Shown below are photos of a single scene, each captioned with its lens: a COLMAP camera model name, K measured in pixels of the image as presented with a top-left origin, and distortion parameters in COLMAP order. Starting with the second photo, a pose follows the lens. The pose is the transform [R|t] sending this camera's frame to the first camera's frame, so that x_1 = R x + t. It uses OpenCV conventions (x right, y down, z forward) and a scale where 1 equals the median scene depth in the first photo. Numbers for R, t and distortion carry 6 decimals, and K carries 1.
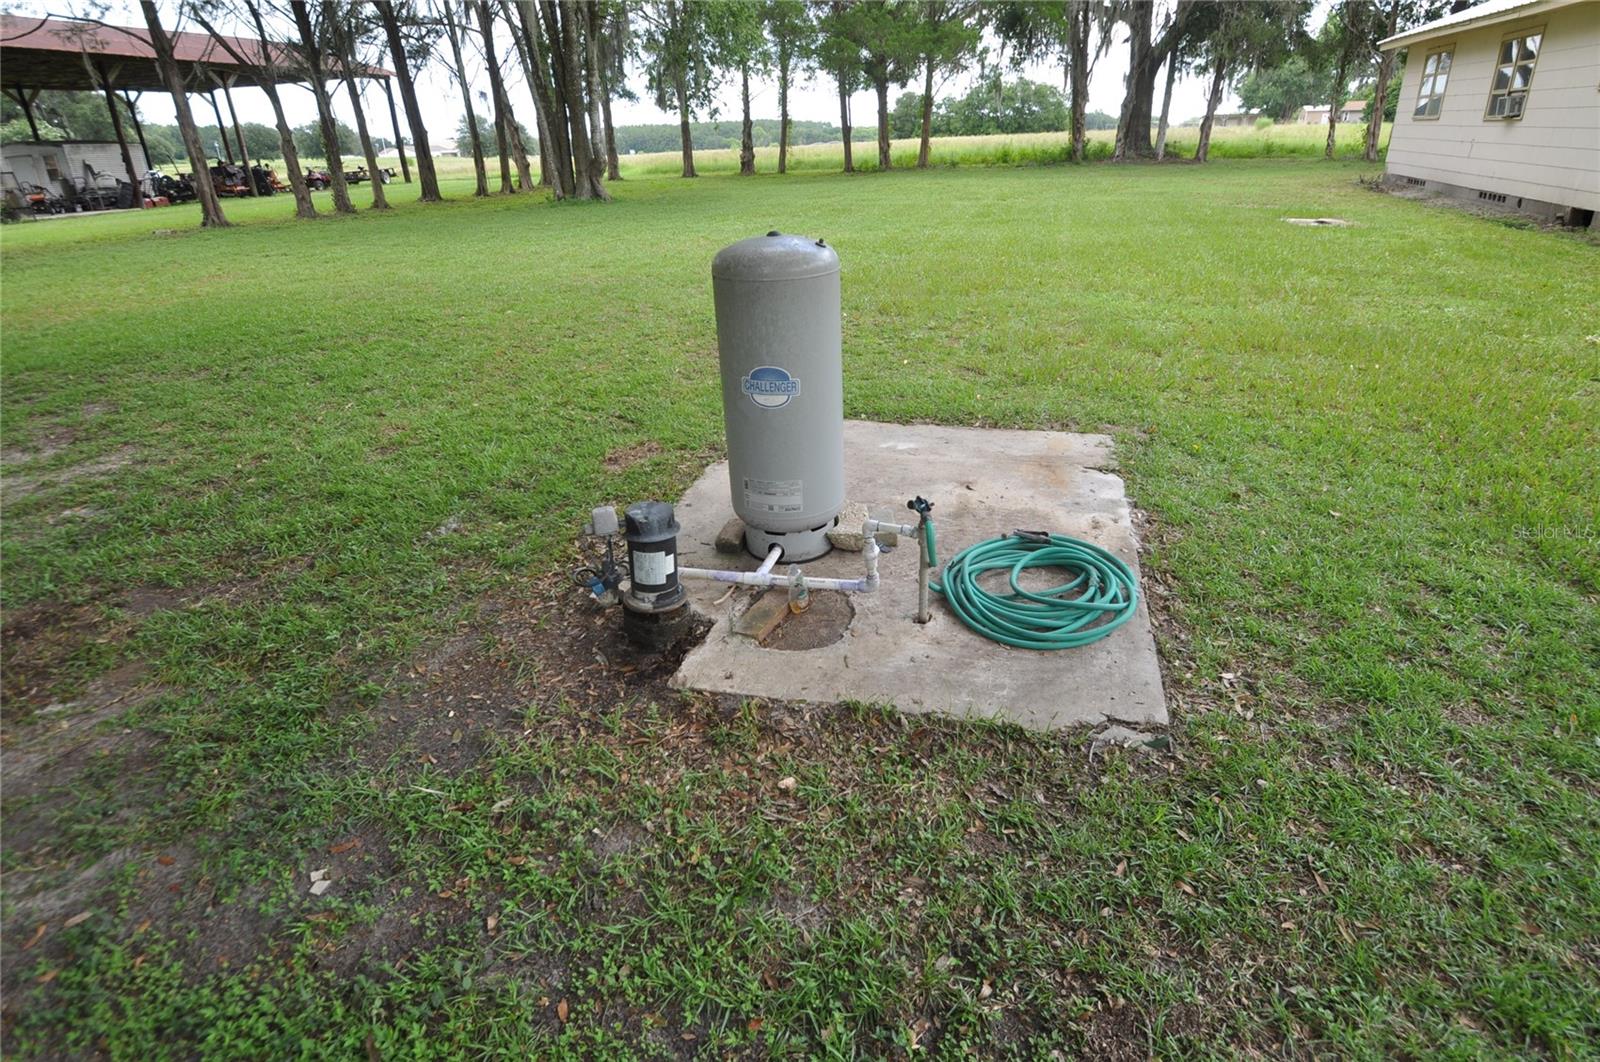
lens RADIAL K [[826.2, 0, 797.9], [0, 826.2, 529.3], [0, 0, 1]] dist [-0.005724, -0.011561]
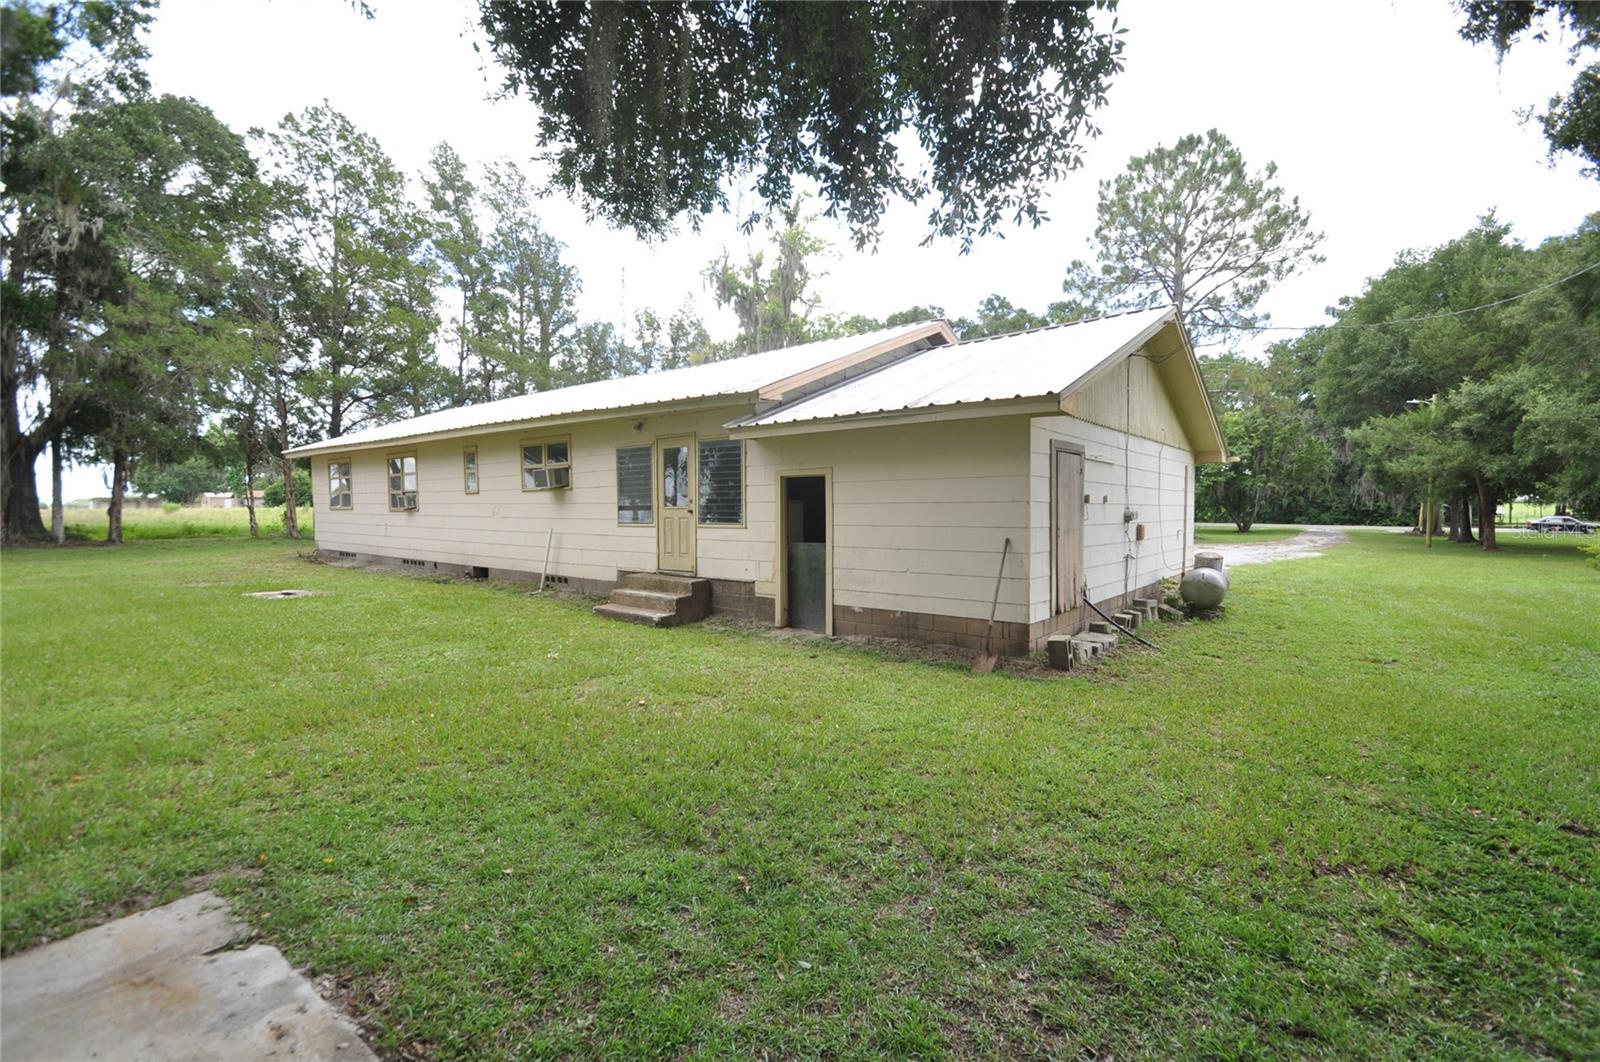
lens RADIAL K [[705.6, 0, 808.1], [0, 705.6, 538.3], [0, 0, 1]] dist [0.014882, -0.017143]
pose [[0.359701, -0.018287, 0.932889, -0.040788], [0.397147, 0.907721, -0.135337, -0.100750], [-0.844328, 0.419175, 0.333770, 0.142731]]
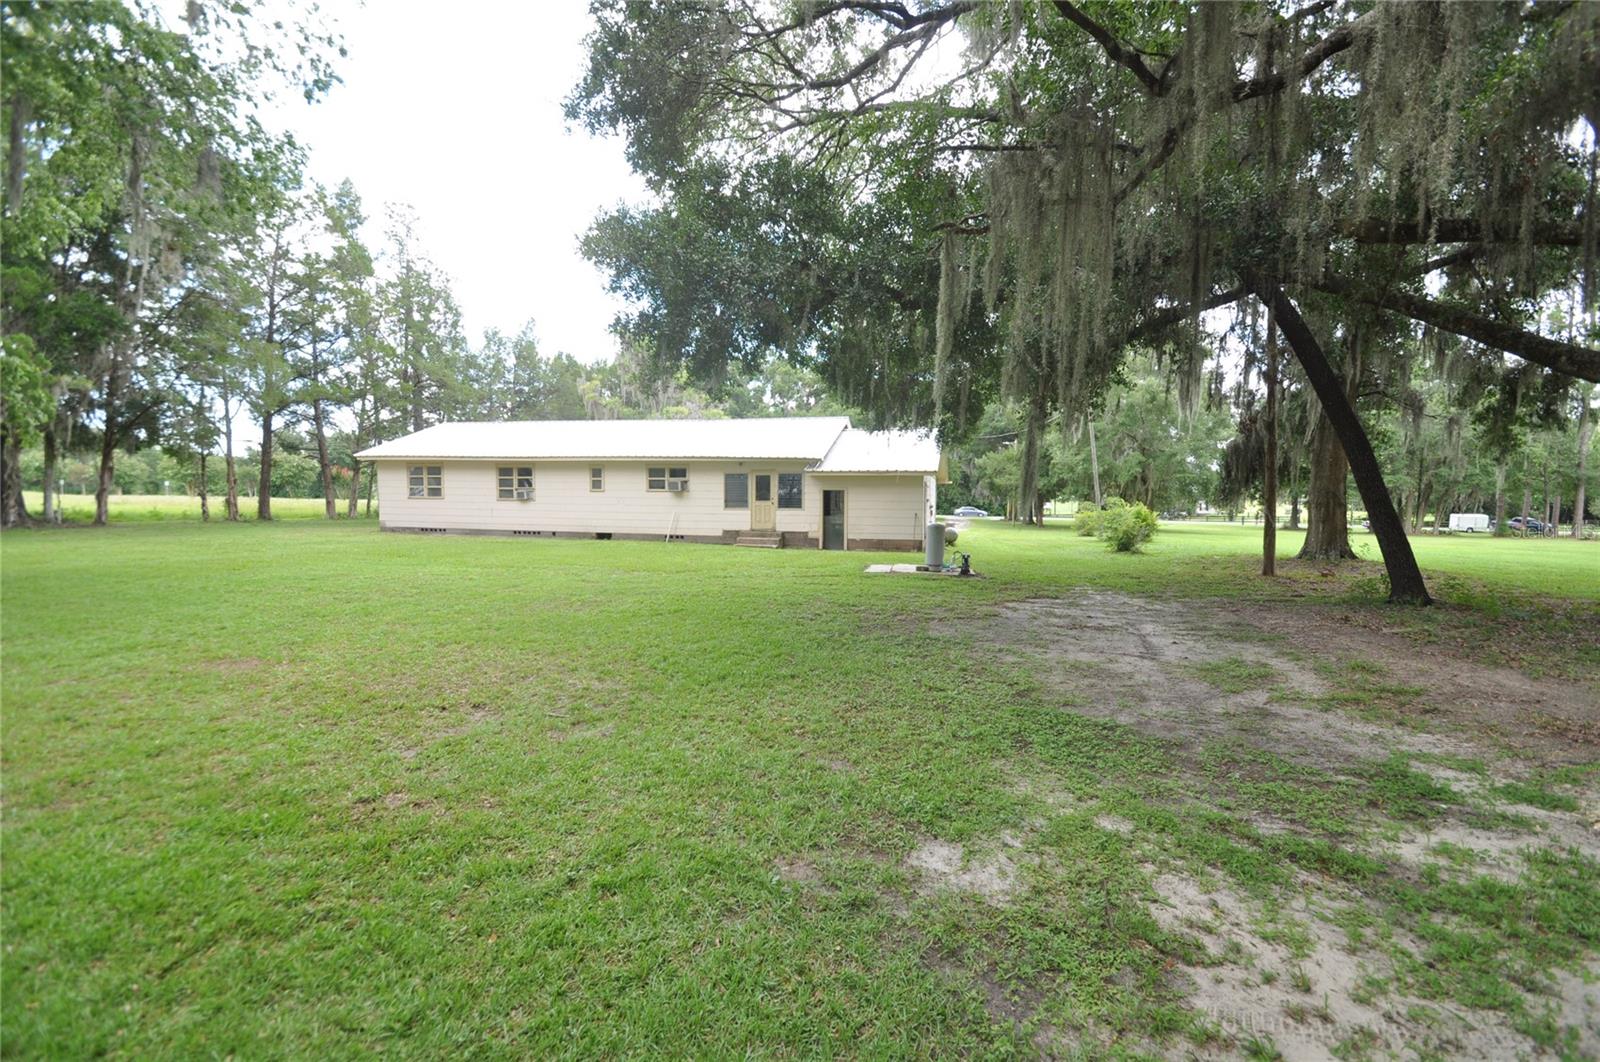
lens RADIAL K [[705.6, 0, 808.1], [0, 705.6, 538.3], [0, 0, 1]] dist [0.014882, -0.017143]
pose [[-0.074842, -0.030267, 0.996736, -4.585074], [0.423281, 0.904060, 0.059235, -0.777989], [-0.902902, 0.426332, -0.054850, 1.771786]]
